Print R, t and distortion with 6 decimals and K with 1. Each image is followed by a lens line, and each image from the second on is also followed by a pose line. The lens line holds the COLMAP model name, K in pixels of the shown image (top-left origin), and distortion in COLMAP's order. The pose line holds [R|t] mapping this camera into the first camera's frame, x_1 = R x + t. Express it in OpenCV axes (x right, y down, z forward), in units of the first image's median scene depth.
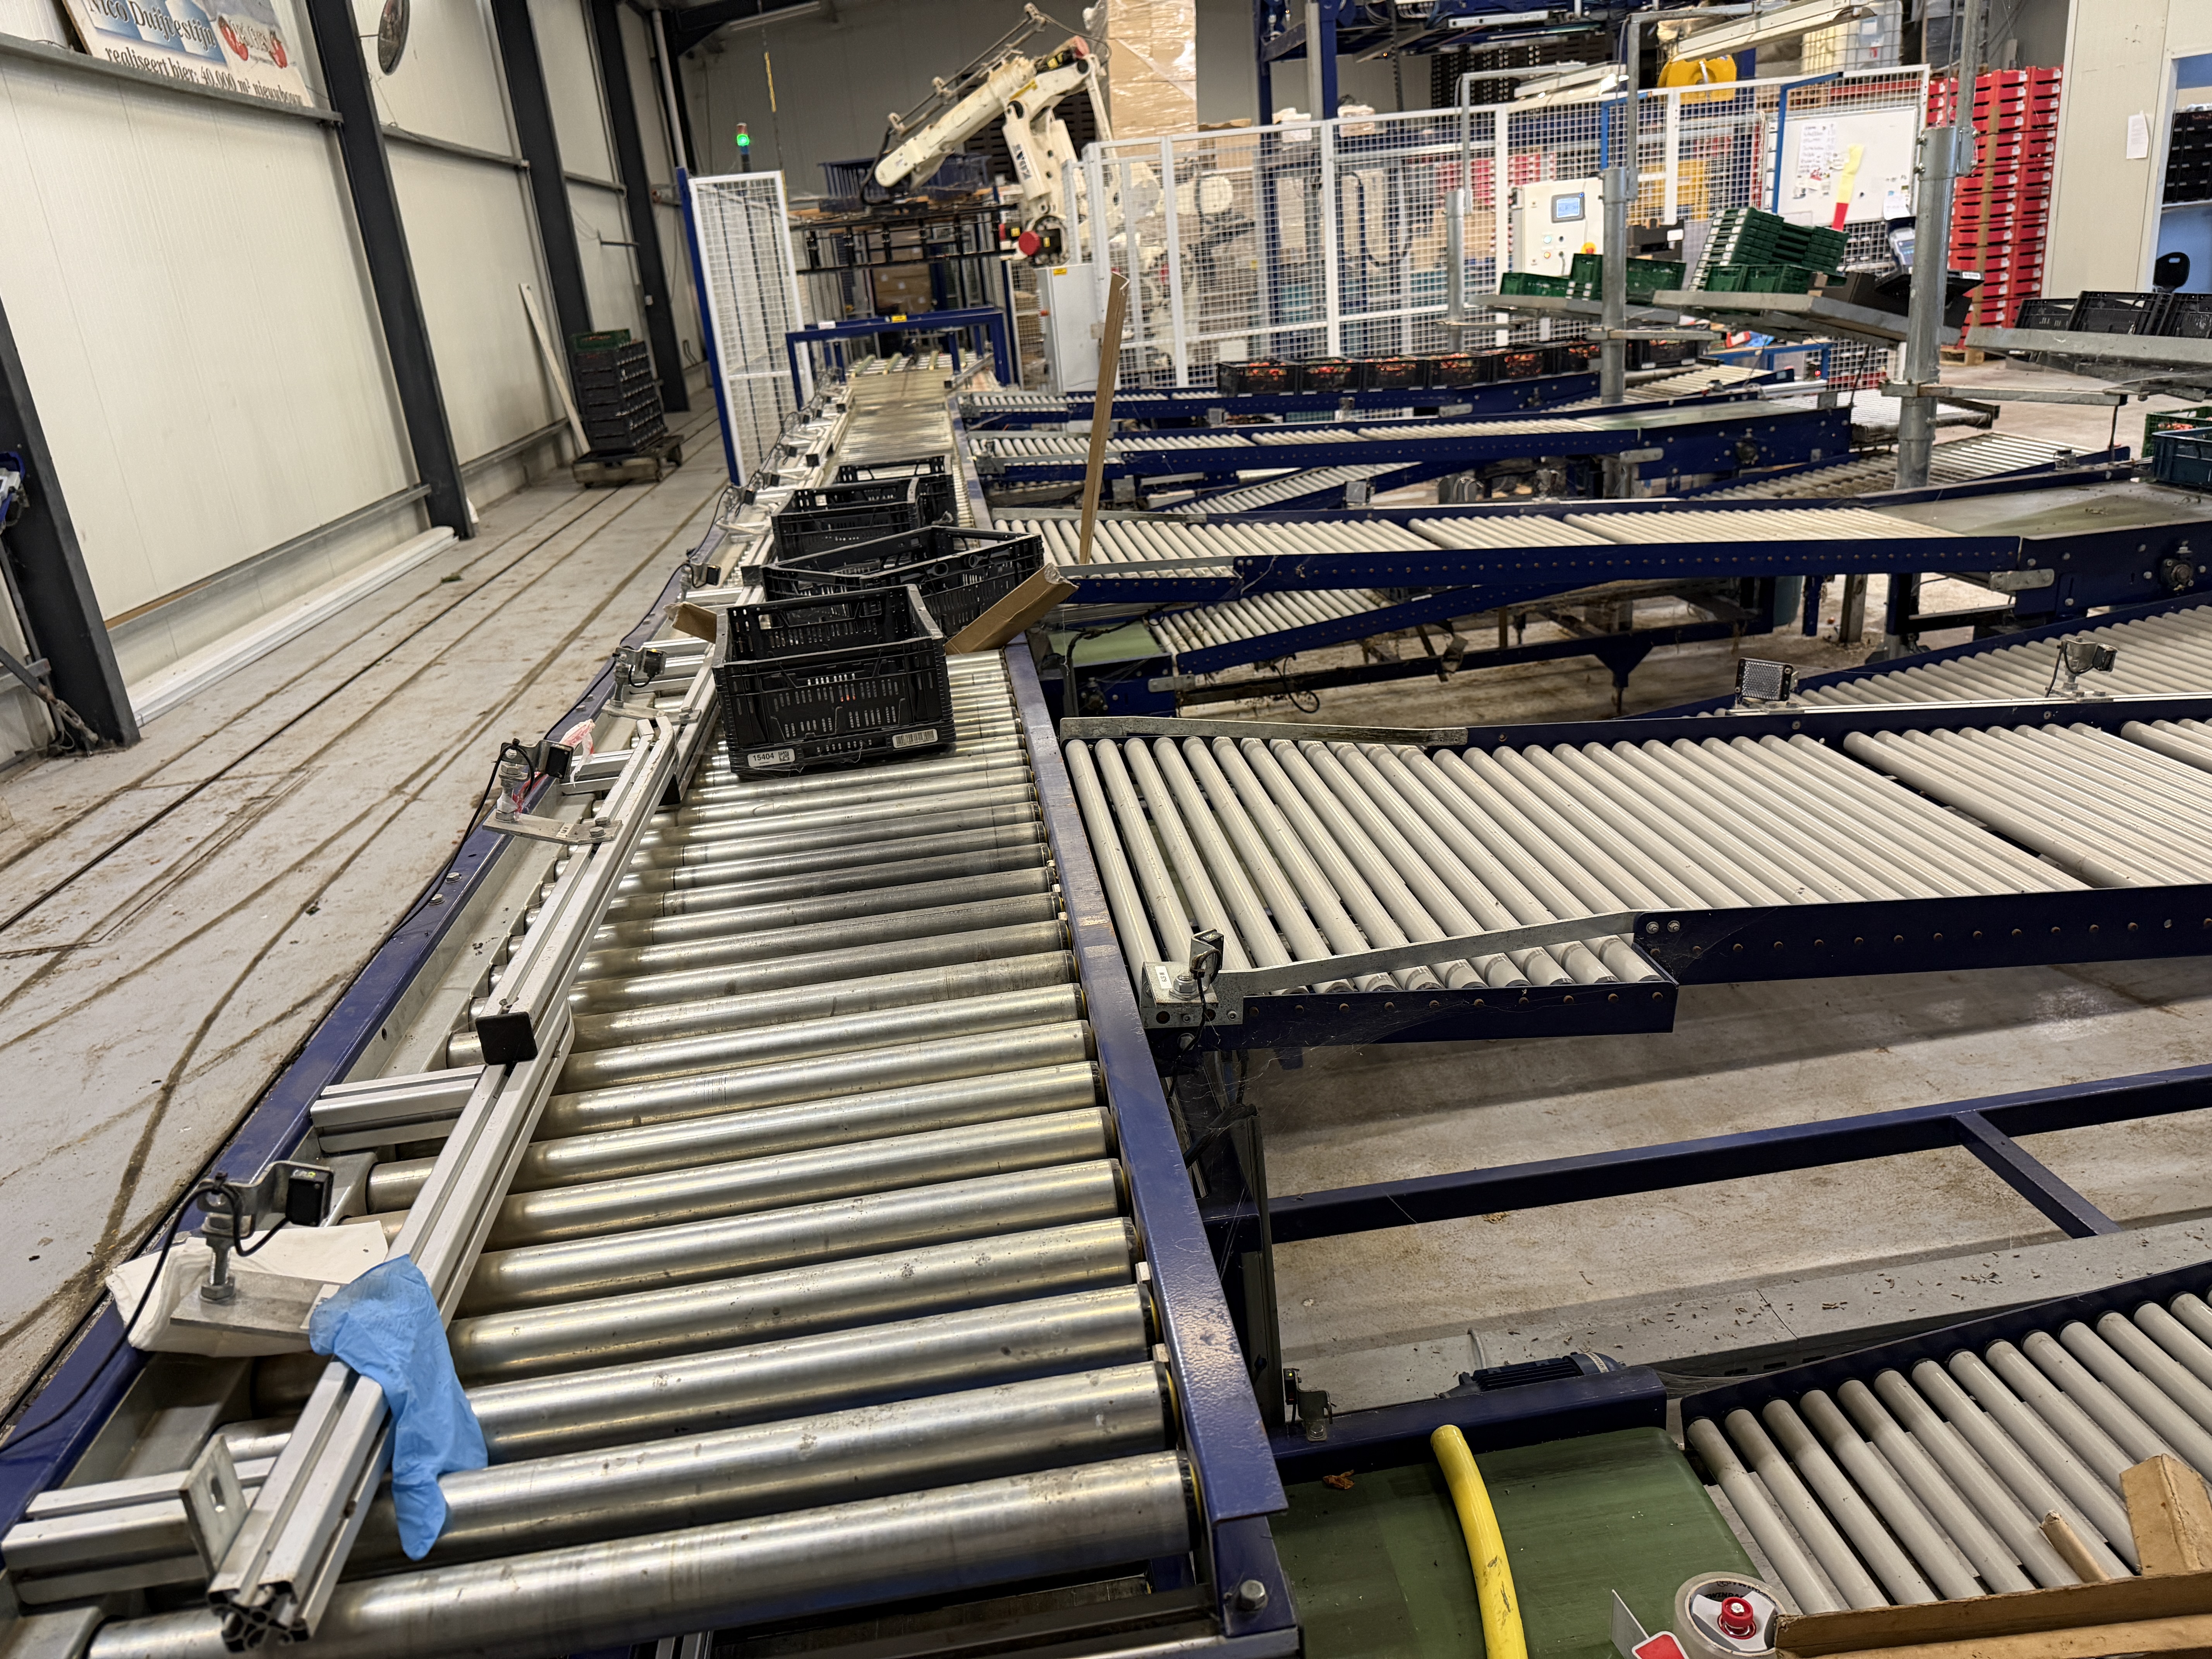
lens RADIAL K [[1555.2, 0, 1111.6], [0, 1555.2, 826.3], [0, 0, 1]] dist [0.001558, 0.002967]
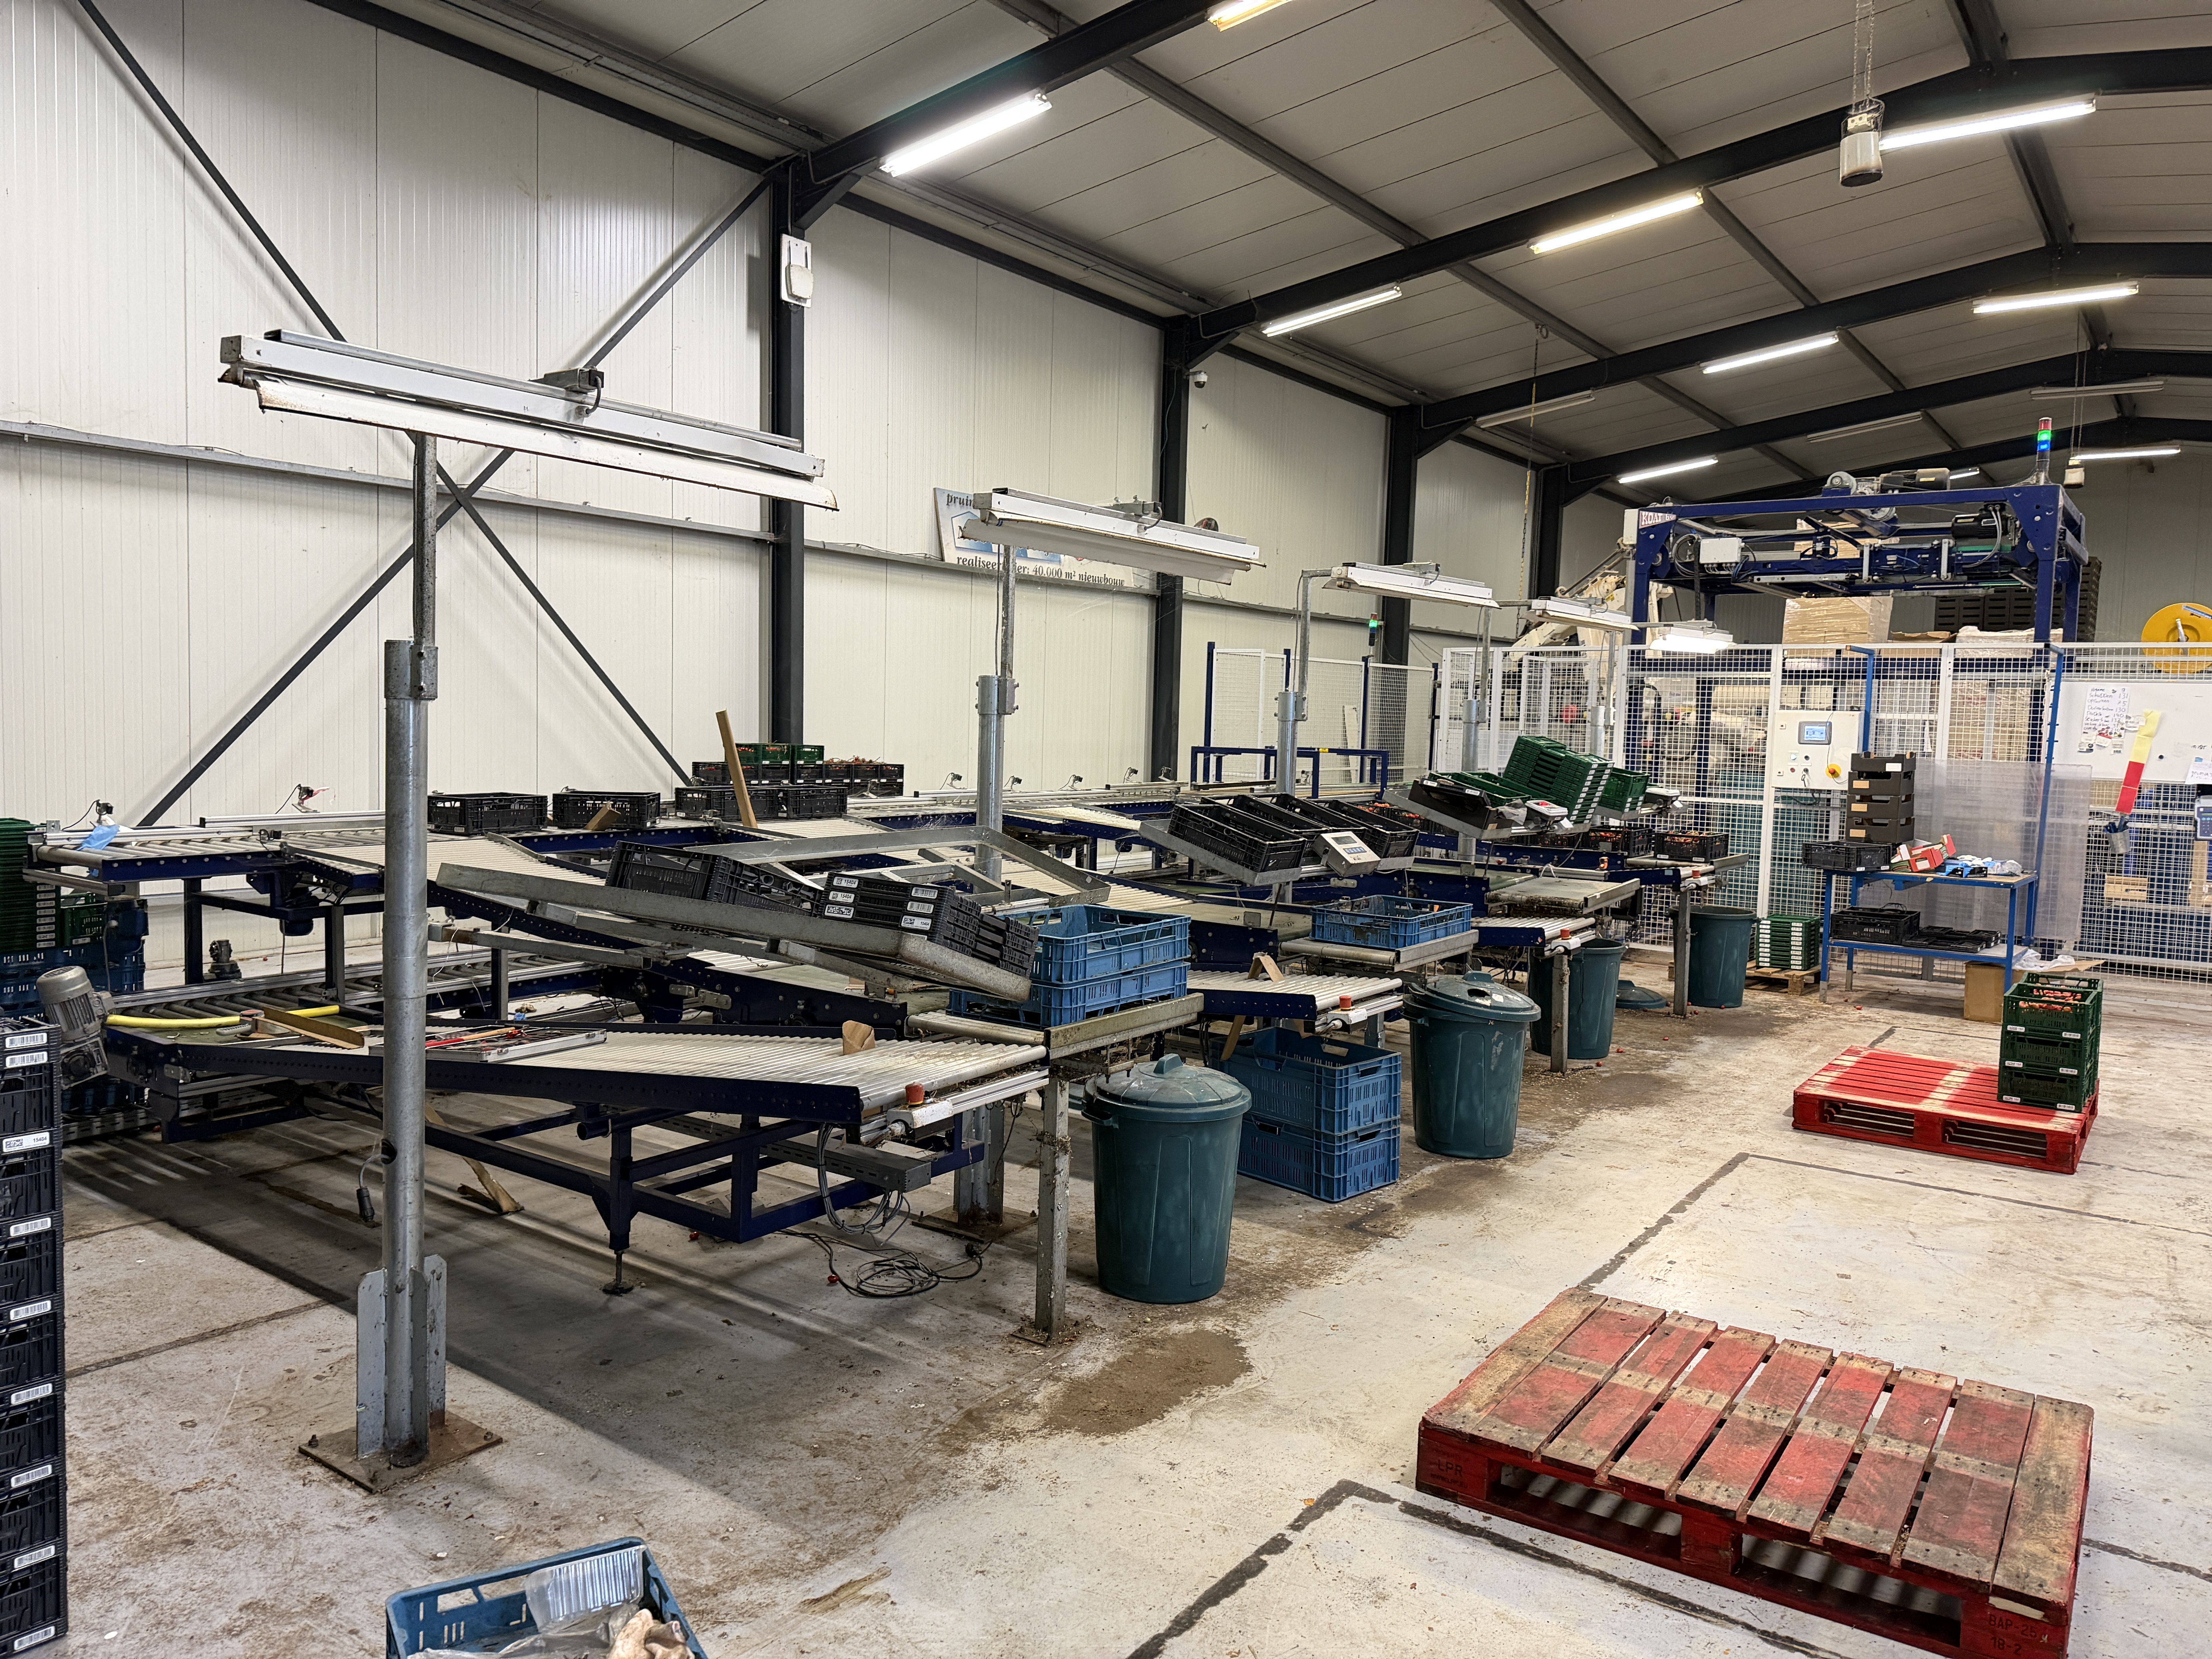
lens RADIAL K [[1555.2, 0, 1095.8], [0, 1555.2, 823.0], [0, 0, 1]] dist [0.001558, 0.002967]
pose [[0.725460, 0.157245, -0.670061, 0.682981], [-0.327479, 0.935150, -0.135101, -0.010444], [0.605364, 0.317441, 0.729908, -0.126364]]
